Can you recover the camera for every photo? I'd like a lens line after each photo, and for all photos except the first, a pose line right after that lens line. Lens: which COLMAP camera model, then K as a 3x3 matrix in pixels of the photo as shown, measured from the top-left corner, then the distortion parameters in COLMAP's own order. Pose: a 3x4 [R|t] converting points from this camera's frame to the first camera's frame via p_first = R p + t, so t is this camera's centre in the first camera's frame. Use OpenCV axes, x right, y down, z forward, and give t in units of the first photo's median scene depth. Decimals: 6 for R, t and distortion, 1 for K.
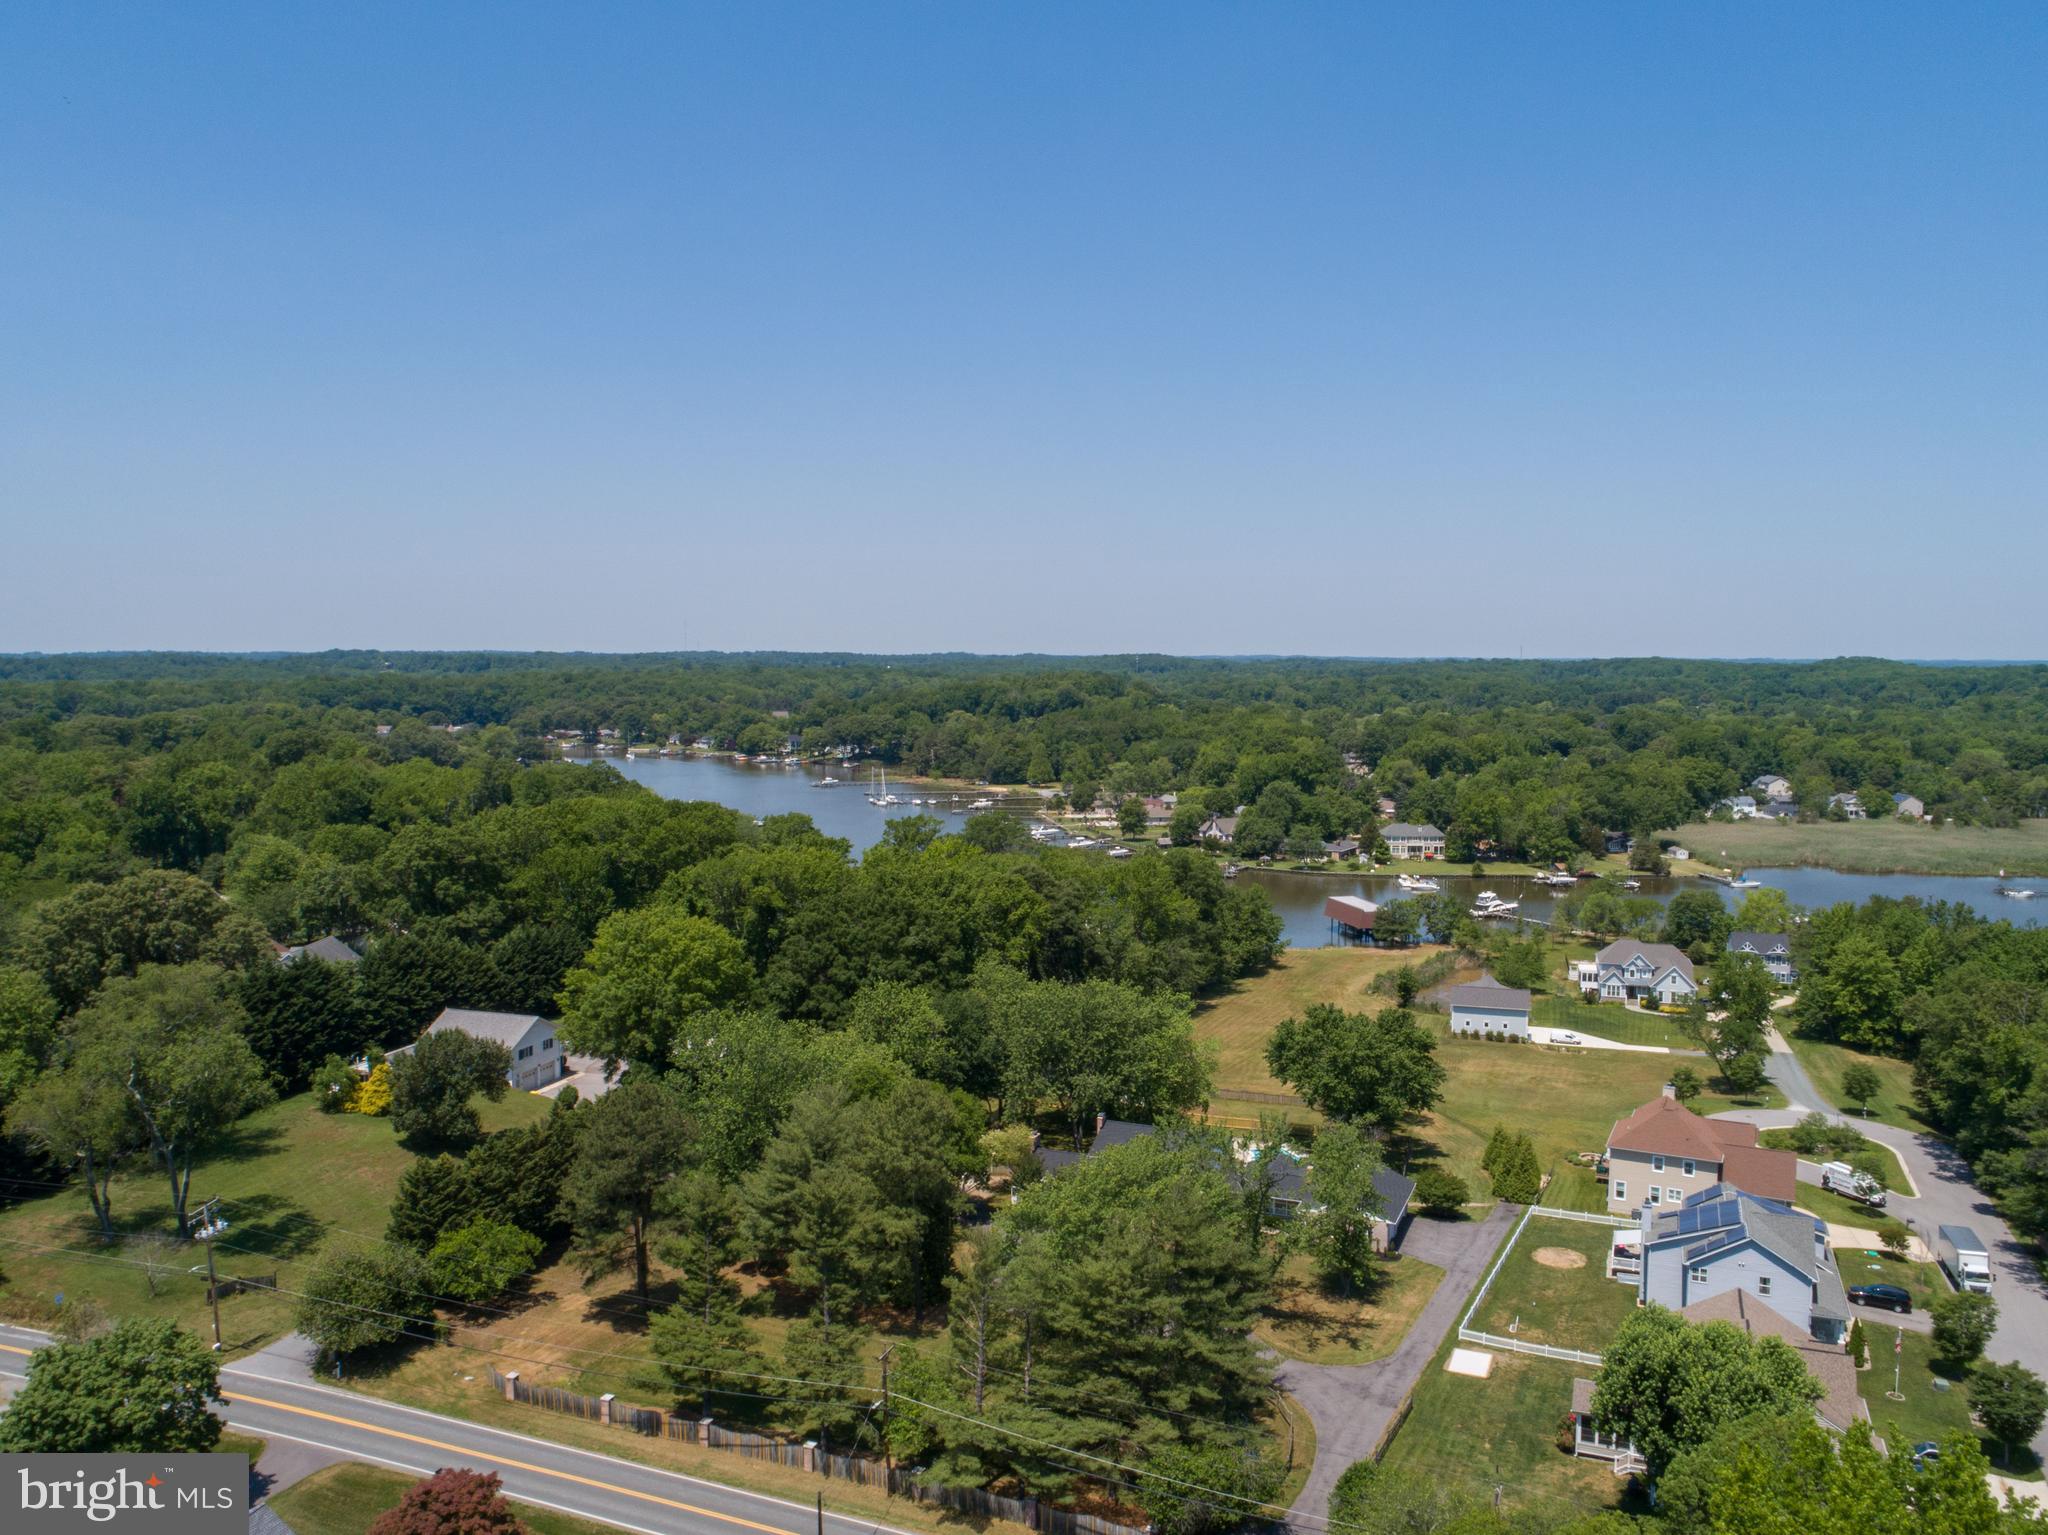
lens RADIAL K [[1558.6, 0, 1024.0], [0, 1558.6, 767.5], [0, 0, 1]] dist [-0.010678, -0.009497]
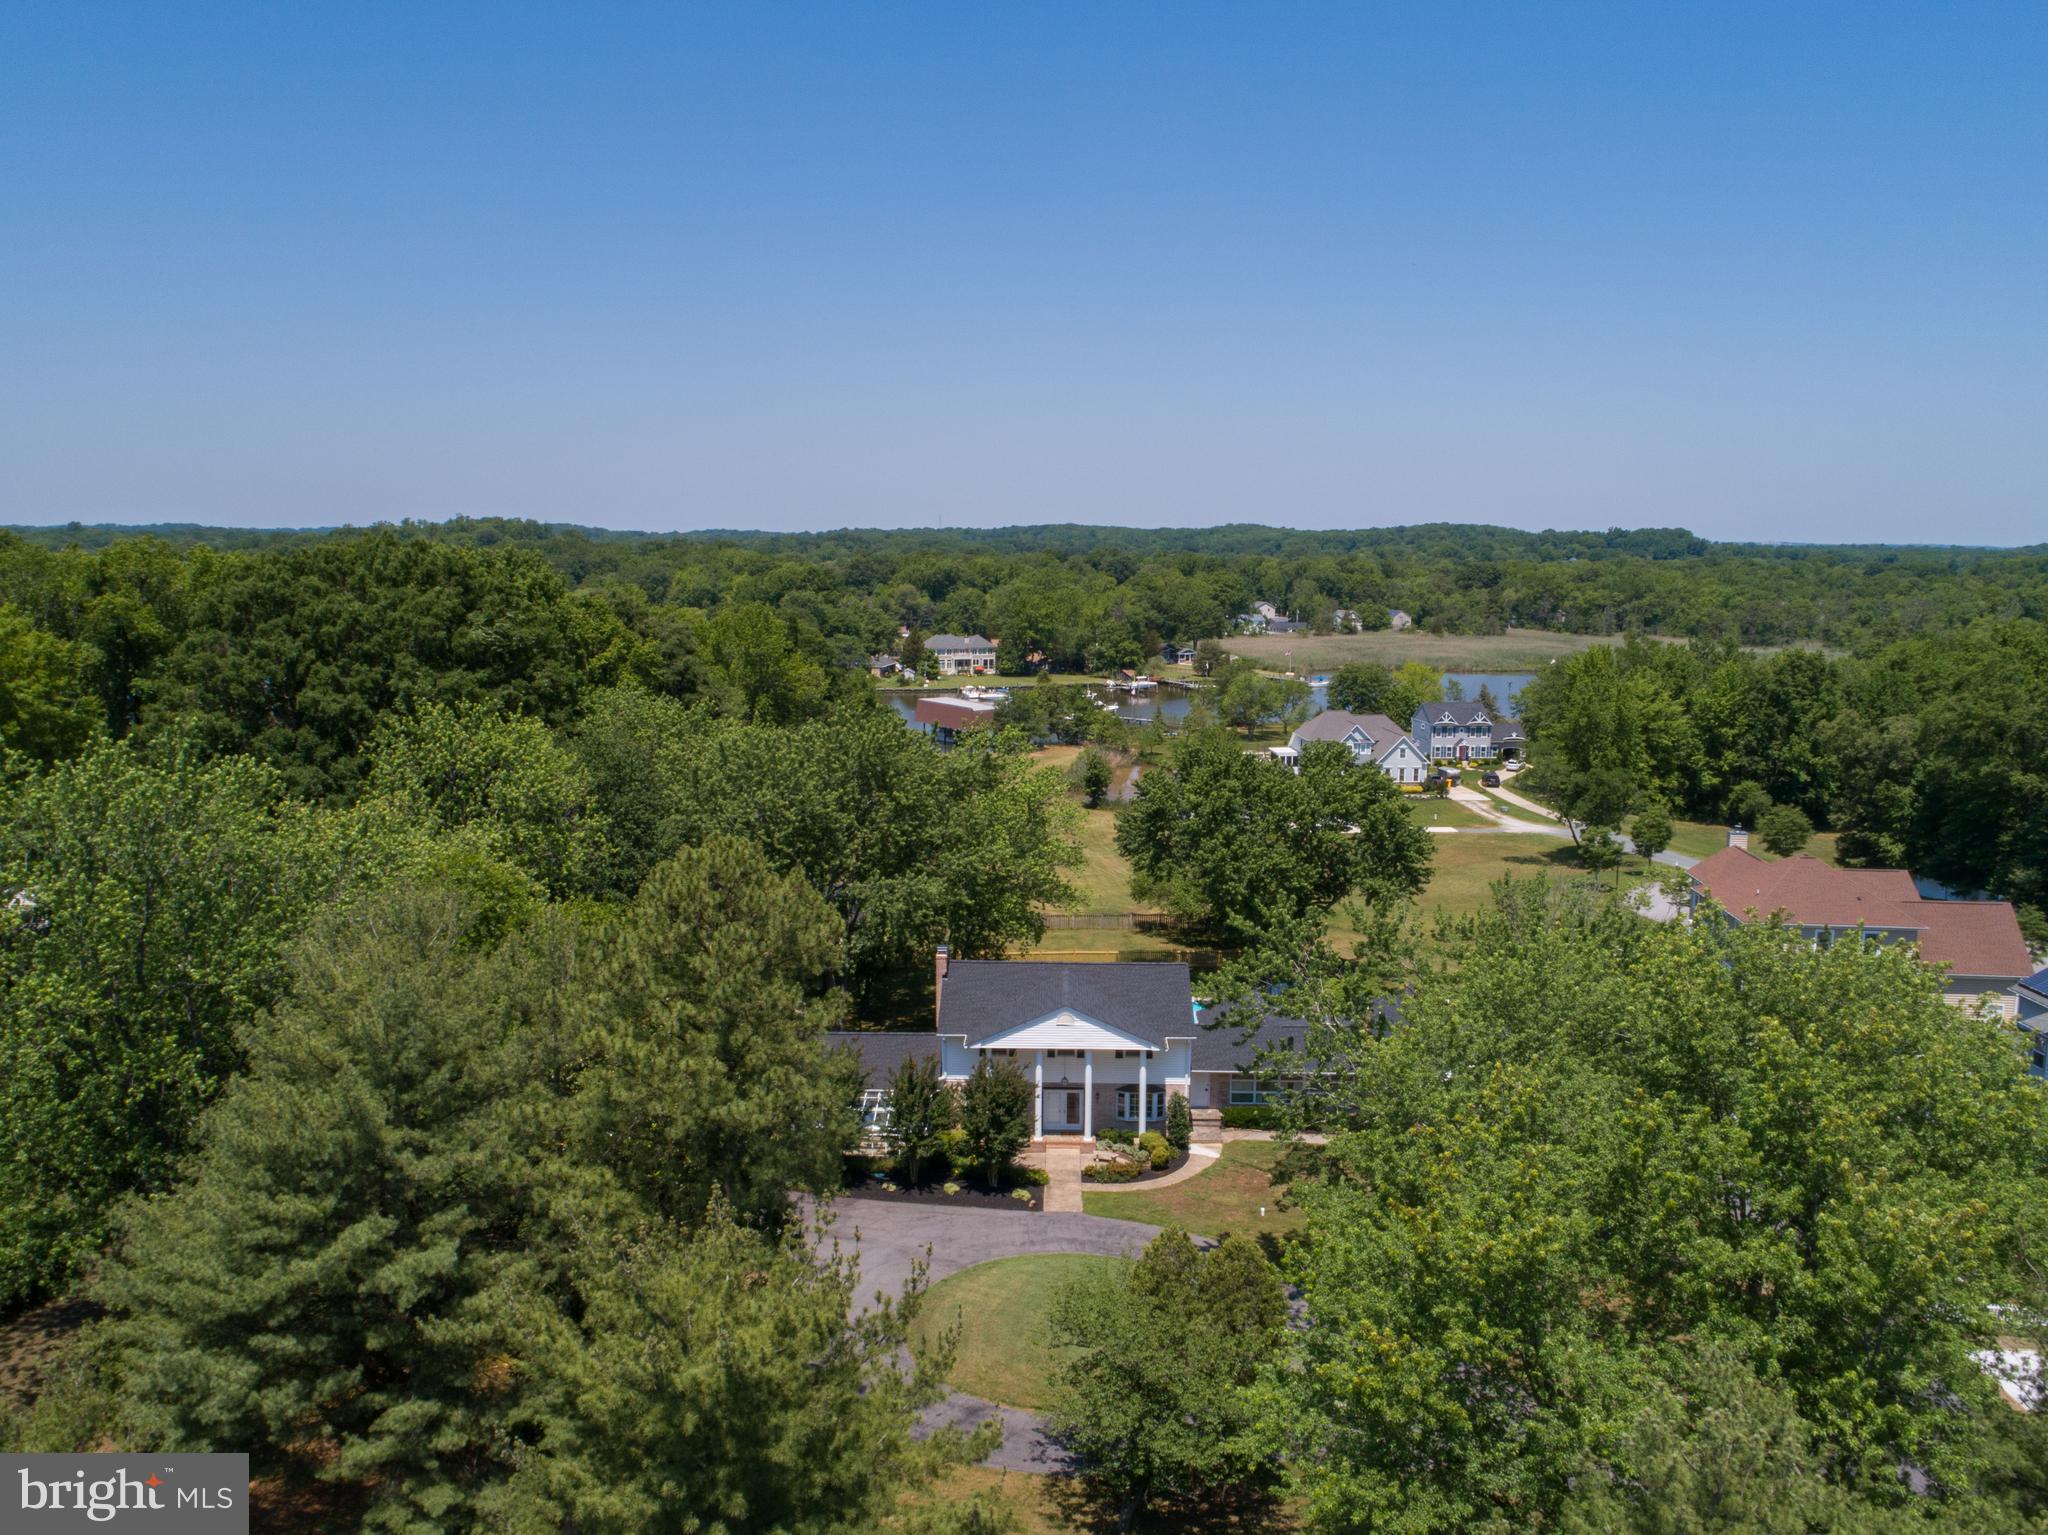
lens RADIAL K [[1558.6, 0, 1024.0], [0, 1558.6, 767.5], [0, 0, 1]] dist [-0.010678, -0.009497]
pose [[0.930543, -0.051293, 0.362573, -0.093387], [0.024364, 0.996619, 0.078462, 0.120198], [-0.365371, -0.064179, 0.928647, 0.506771]]
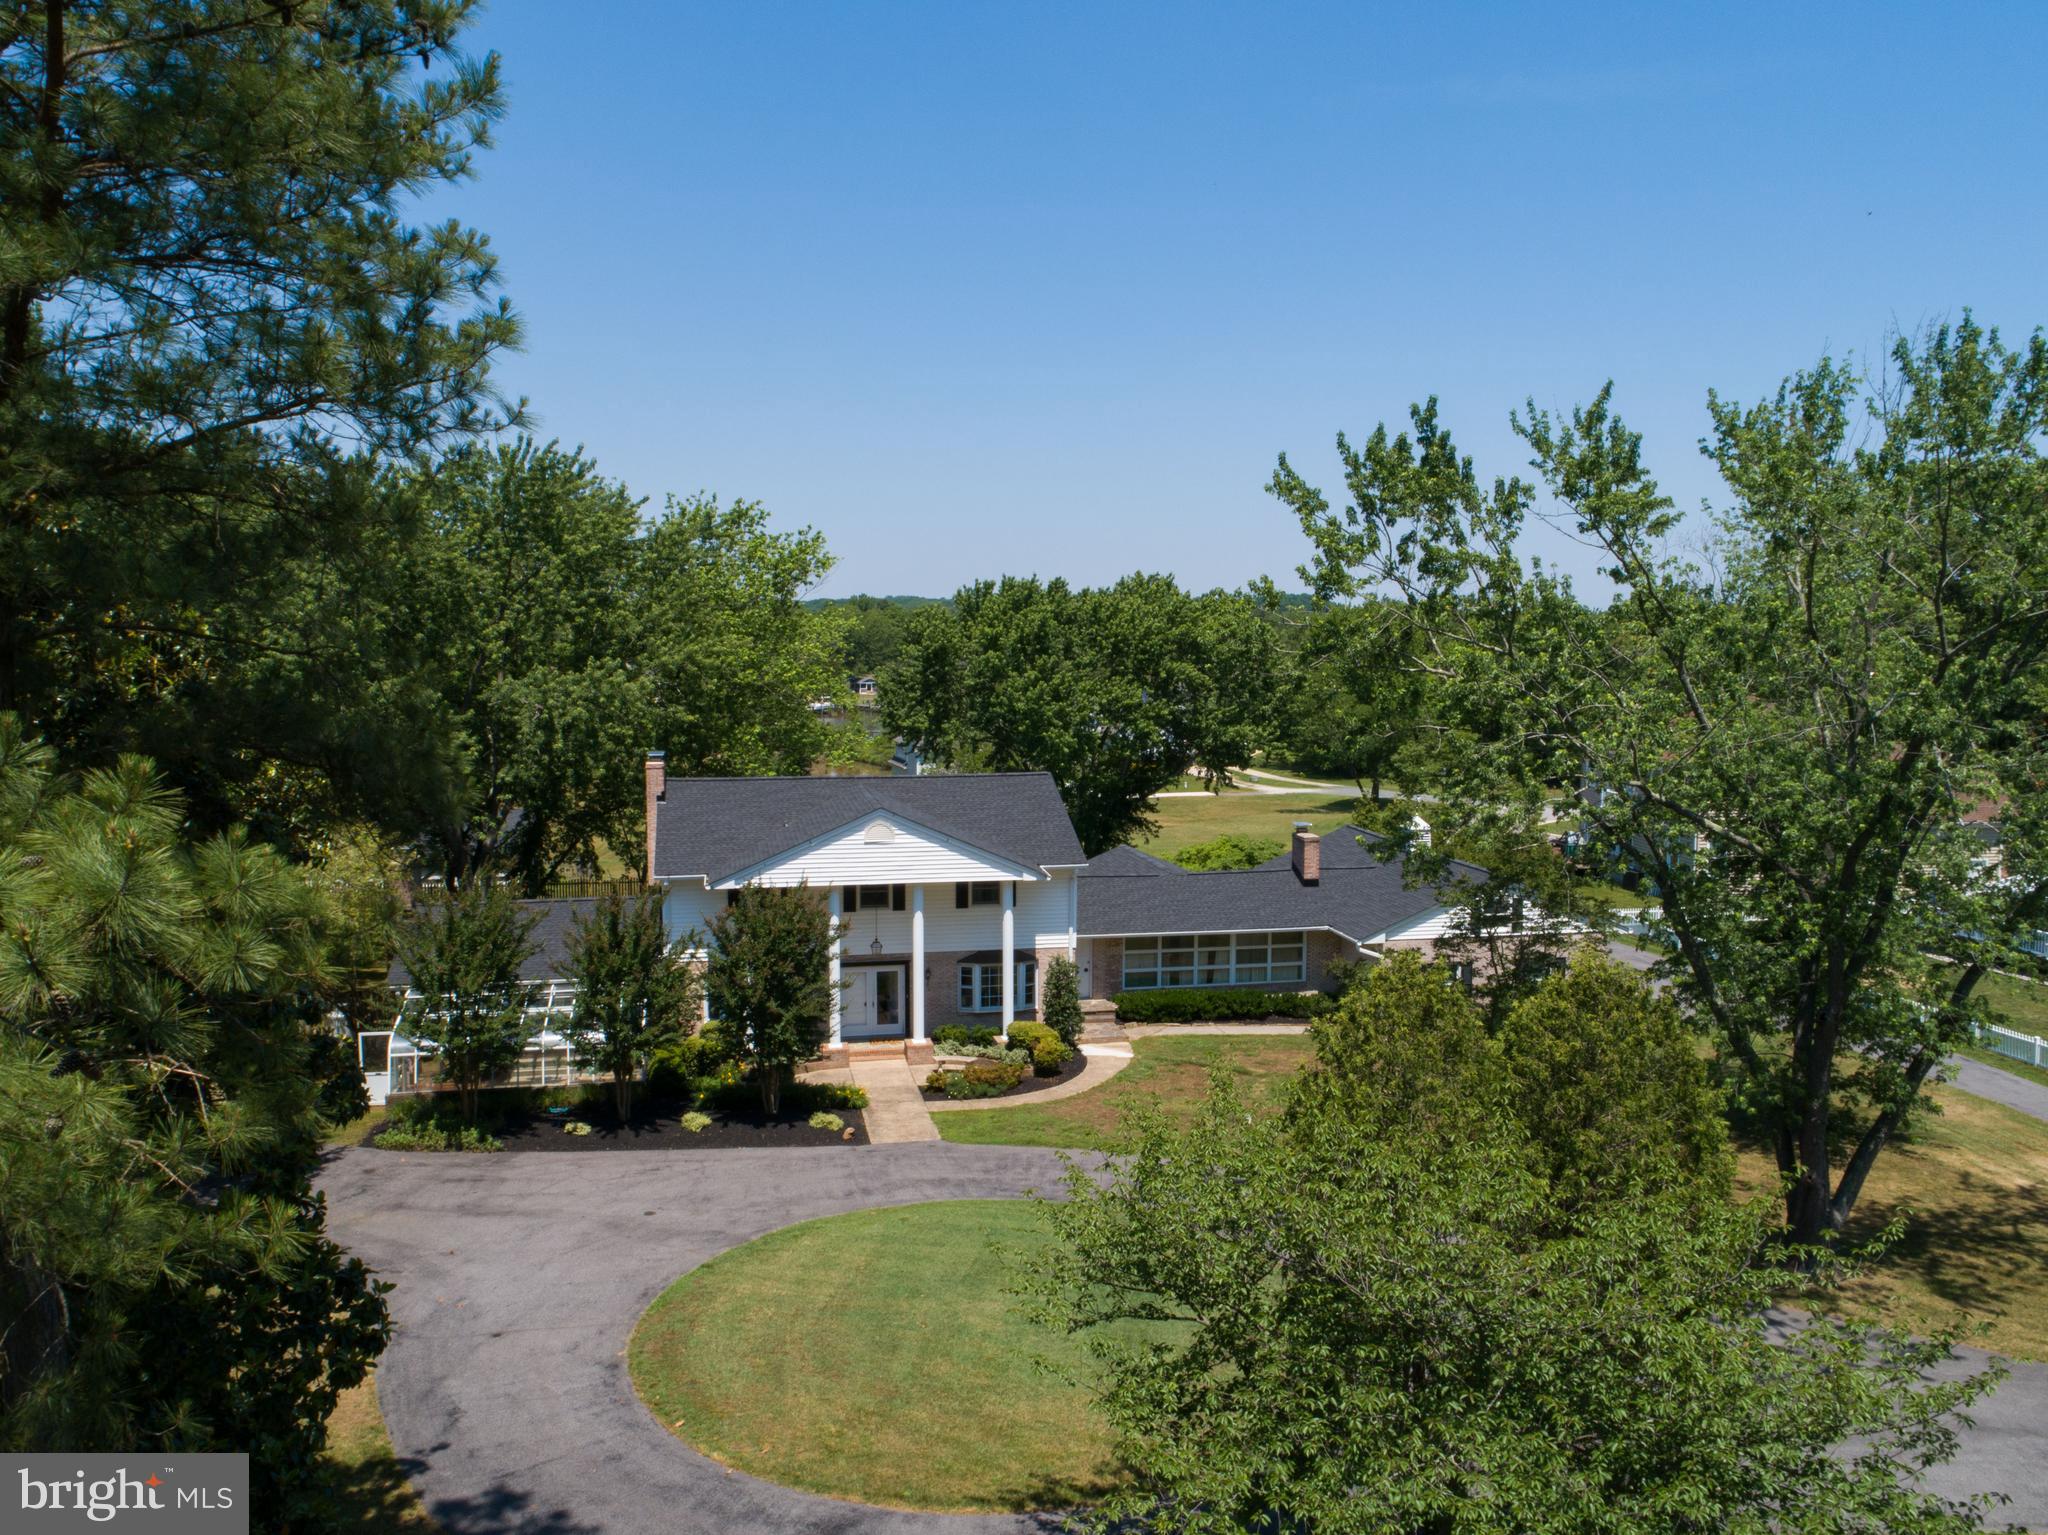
lens RADIAL K [[1558.6, 0, 1024.0], [0, 1558.6, 767.5], [0, 0, 1]] dist [-0.010678, -0.009497]
pose [[0.828137, -0.053550, 0.557962, -0.053079], [0.044159, 0.998565, 0.030294, 0.203001], [-0.558784, -0.000449, 0.829313, 0.668144]]
